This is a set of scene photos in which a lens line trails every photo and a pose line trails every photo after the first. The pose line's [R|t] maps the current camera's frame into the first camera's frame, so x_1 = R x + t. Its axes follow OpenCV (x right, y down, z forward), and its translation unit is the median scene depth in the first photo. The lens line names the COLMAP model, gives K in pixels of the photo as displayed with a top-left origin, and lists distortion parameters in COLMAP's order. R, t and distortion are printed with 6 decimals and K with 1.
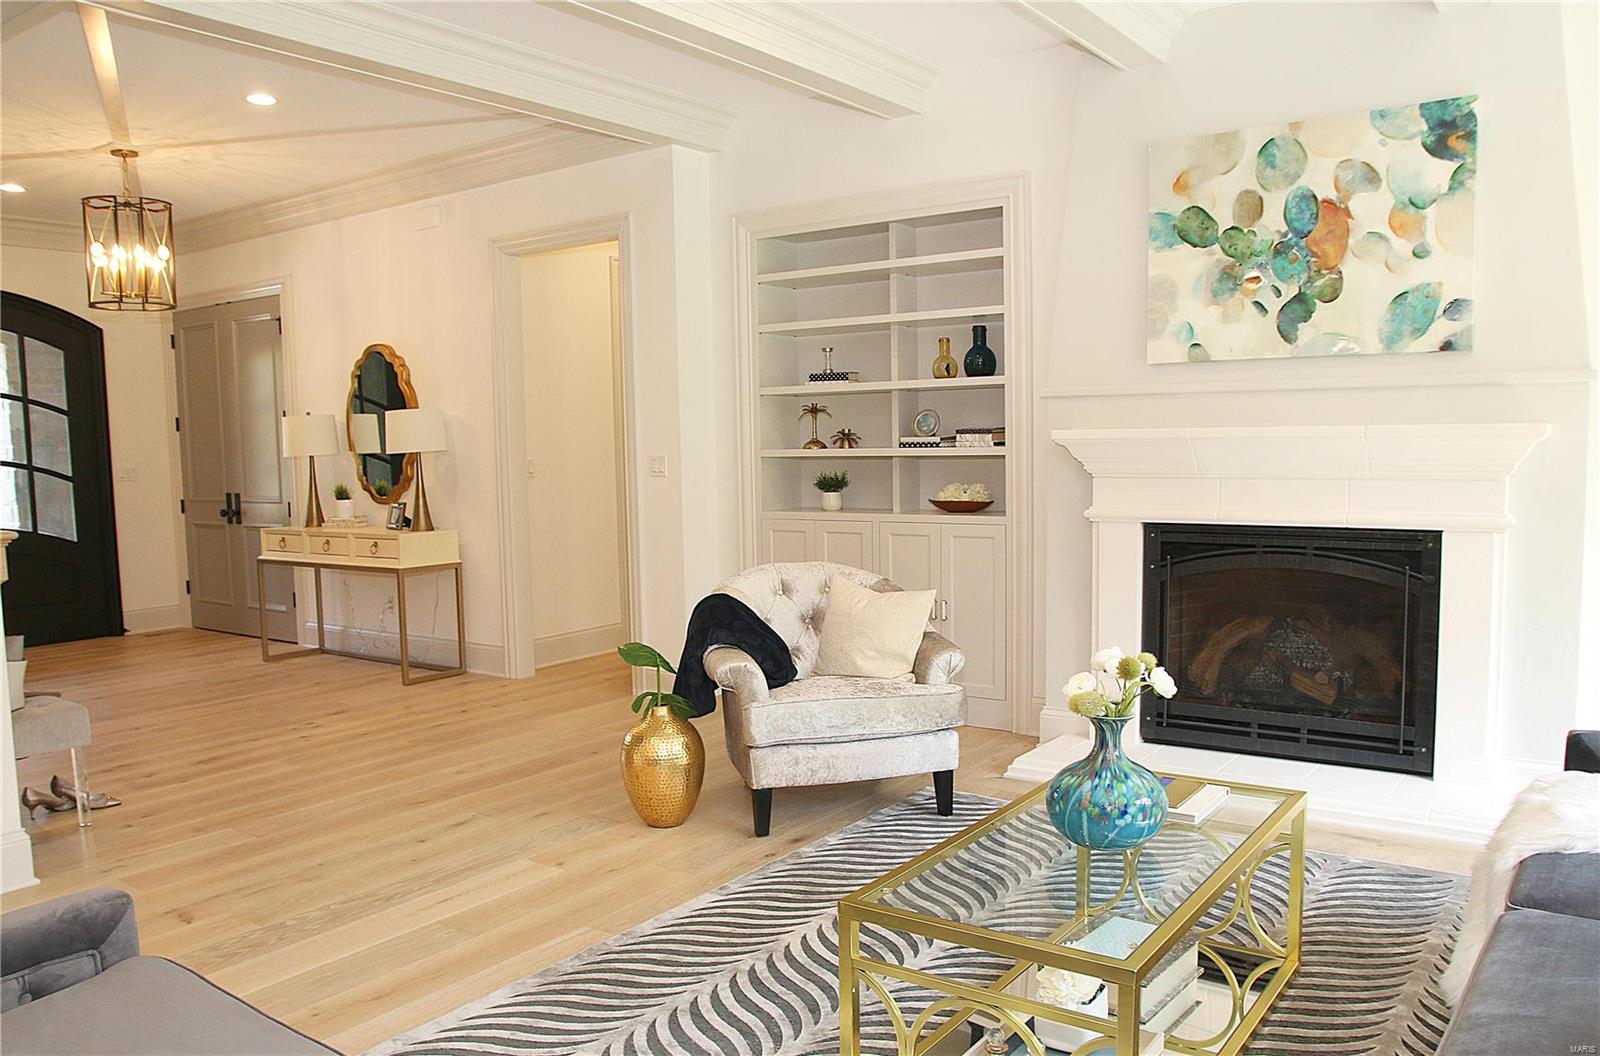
lens RADIAL K [[1232.4, 0, 790.4], [0, 1232.4, 577.2], [0, 0, 1]] dist [-0.127088, 0.102289]
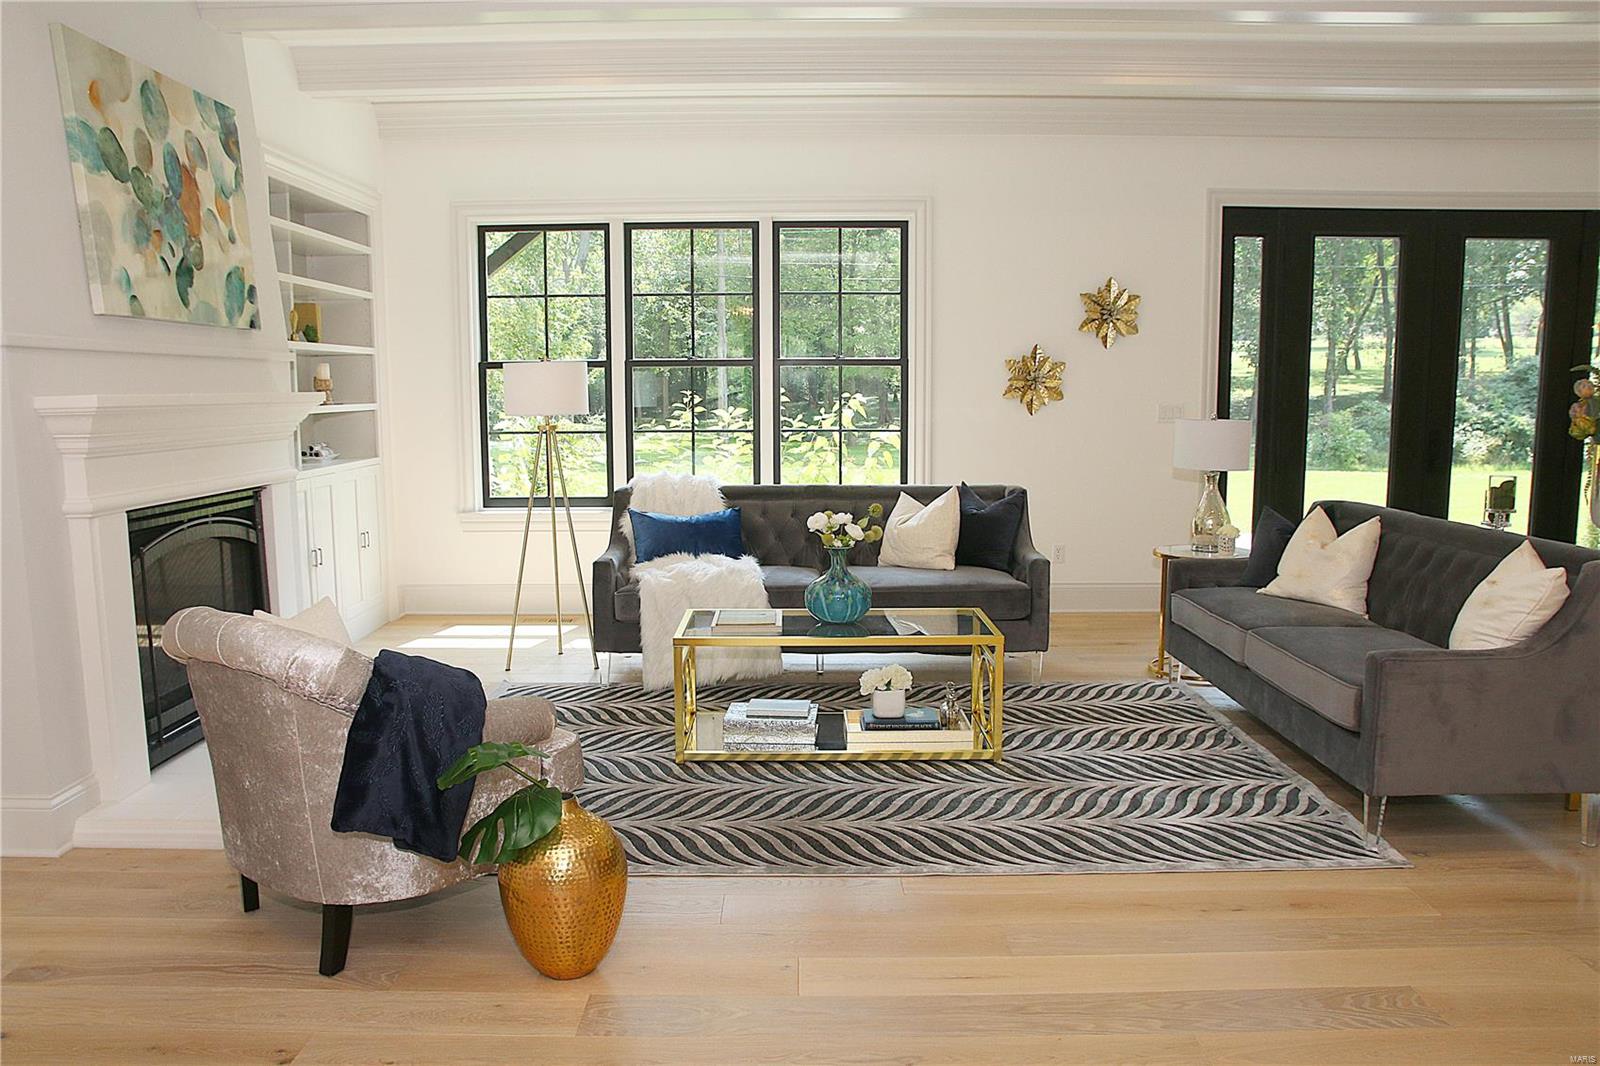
lens RADIAL K [[1232.4, 0, 779.5], [0, 1232.4, 549.2], [0, 0, 1]] dist [-0.127088, 0.102289]
pose [[-0.582534, -0.095076, 0.807226, -0.641134], [0.087185, 0.980096, 0.178354, -0.131332], [-0.808117, 0.174275, -0.562650, 1.164211]]
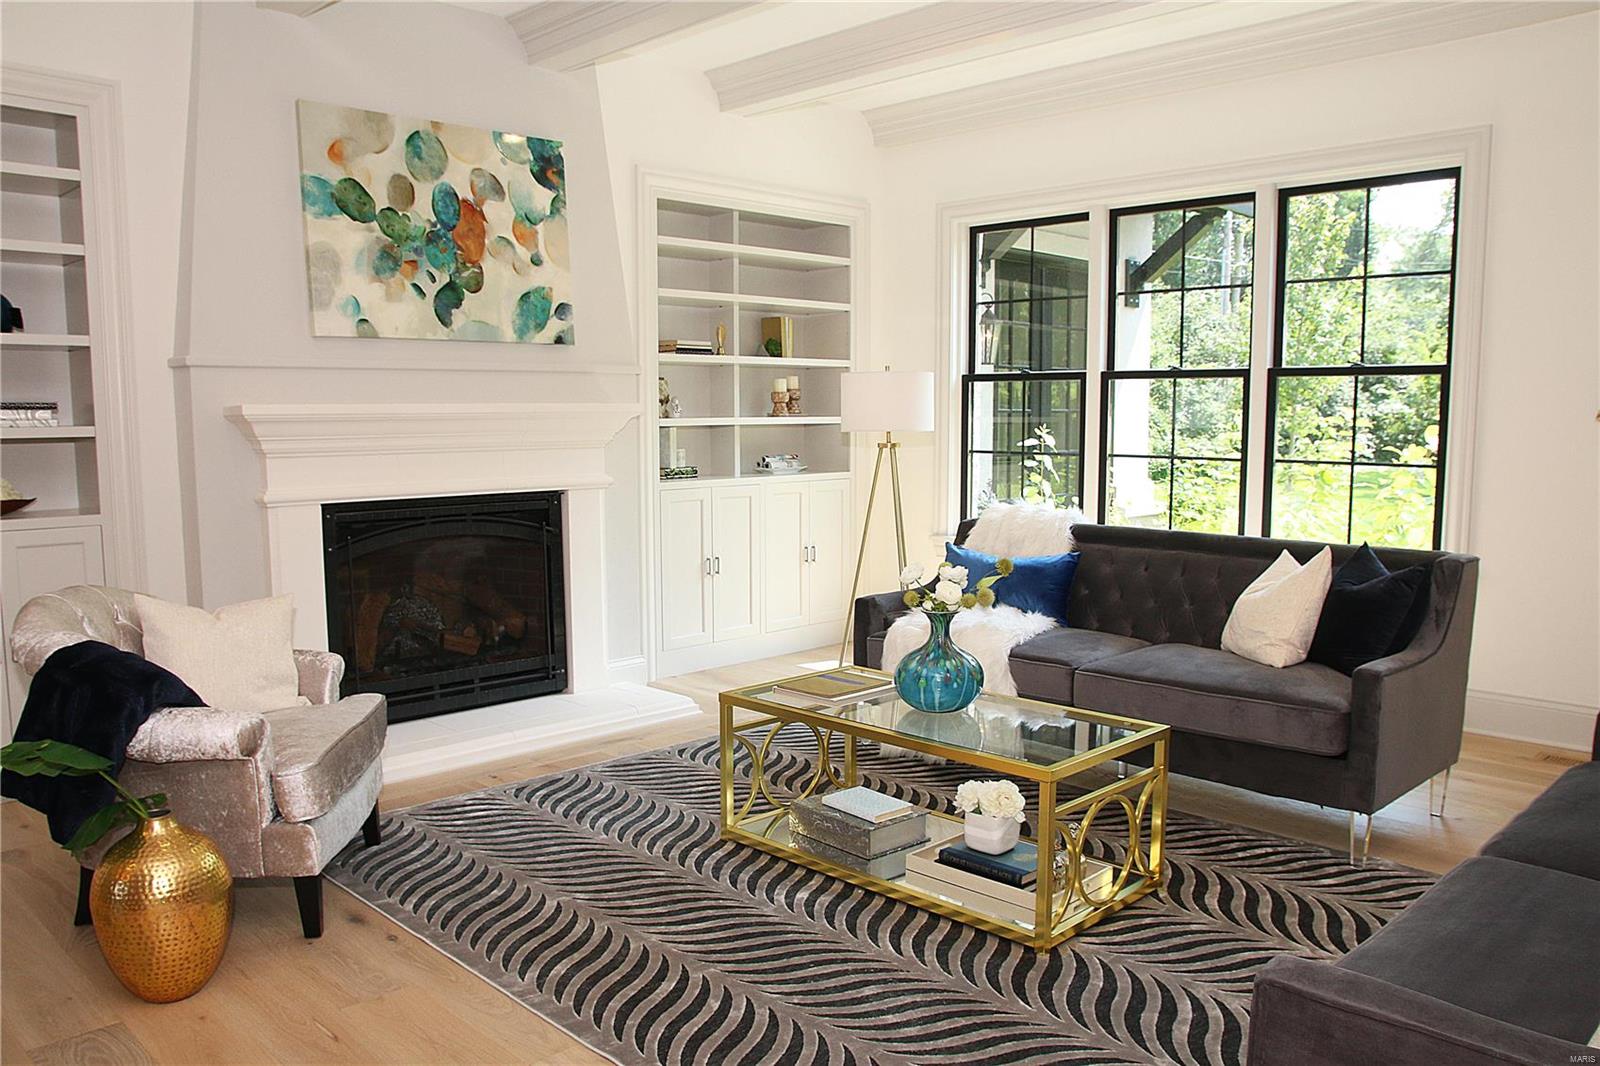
lens RADIAL K [[1232.4, 0, 784.9], [0, 1232.4, 531.6], [0, 0, 1]] dist [-0.127088, 0.102289]
pose [[0.162804, -0.087580, 0.982764, -0.608766], [0.096543, 0.992687, 0.072471, -0.060828], [-0.981924, 0.083081, 0.170069, 0.521780]]
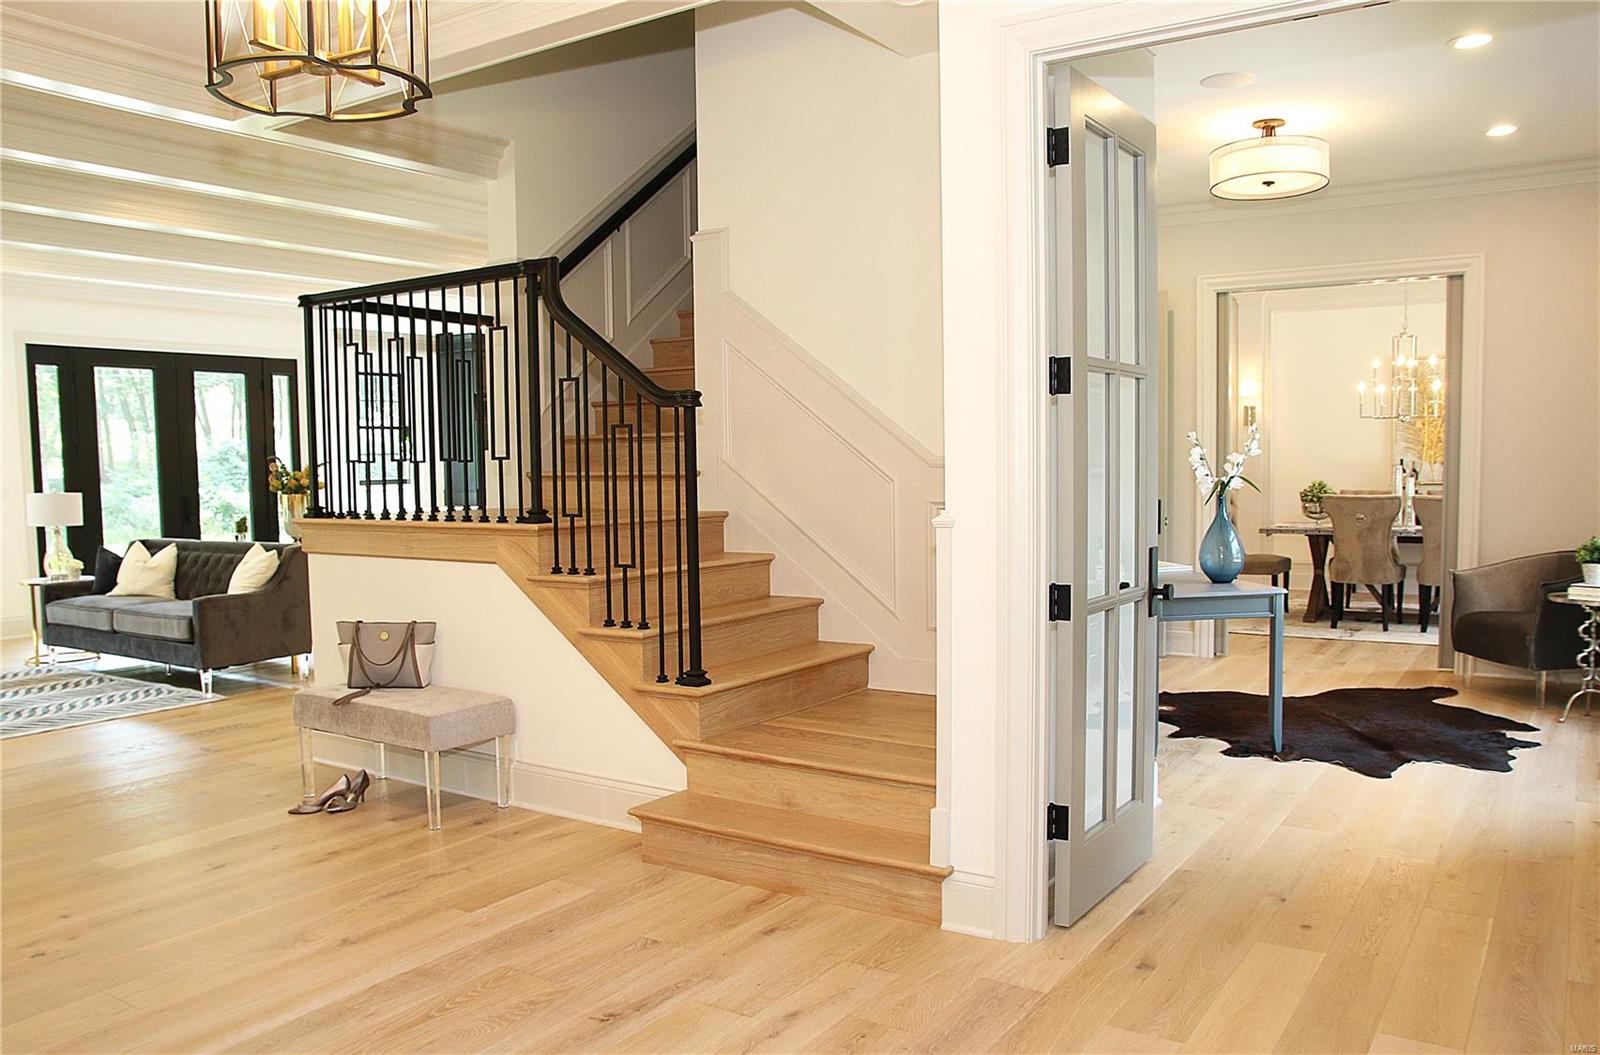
lens RADIAL K [[1232.4, 0, 794.1], [0, 1232.4, 544.4], [0, 0, 1]] dist [-0.127088, 0.102289]
pose [[-0.998366, 0.028265, -0.049659, -0.935577], [0.019597, 0.985747, 0.167089, -0.208134], [0.053674, 0.165843, -0.984690, 1.965916]]
